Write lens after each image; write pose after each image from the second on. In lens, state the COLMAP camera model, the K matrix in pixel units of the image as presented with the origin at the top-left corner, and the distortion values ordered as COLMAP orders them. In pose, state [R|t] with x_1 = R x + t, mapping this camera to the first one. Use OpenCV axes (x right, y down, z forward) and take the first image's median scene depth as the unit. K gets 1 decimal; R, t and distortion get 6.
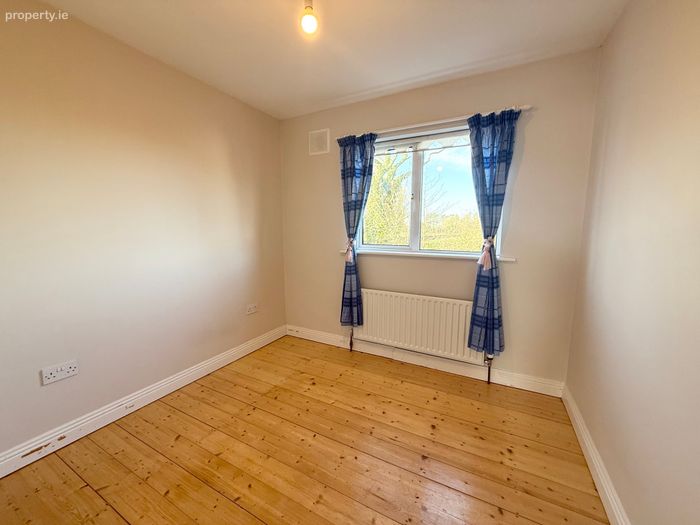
lens RADIAL K [[279.0, 0, 345.4], [0, 279.0, 263.3], [0, 0, 1]] dist [0.001036, 0.000176]
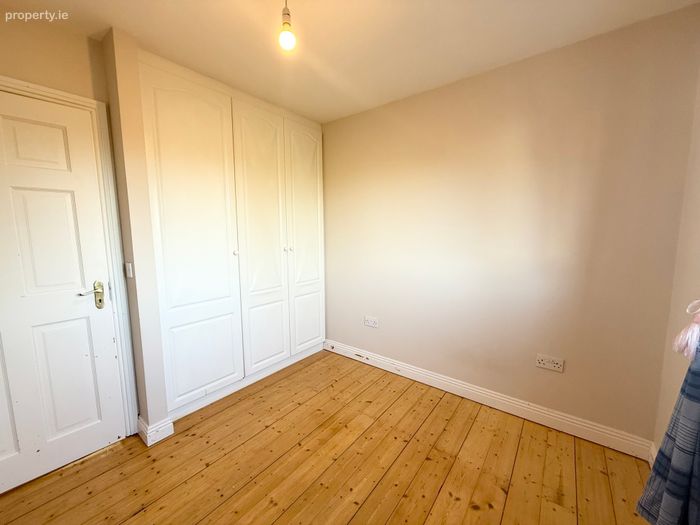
lens RADIAL K [[279.0, 0, 349.2], [0, 279.0, 259.0], [0, 0, 1]] dist [0.001036, 0.000176]
pose [[-0.175362, 0.085923, -0.980747, 0.595484], [-0.115970, 0.987446, 0.107246, -0.146322], [0.977650, 0.132544, -0.163196, 0.993076]]
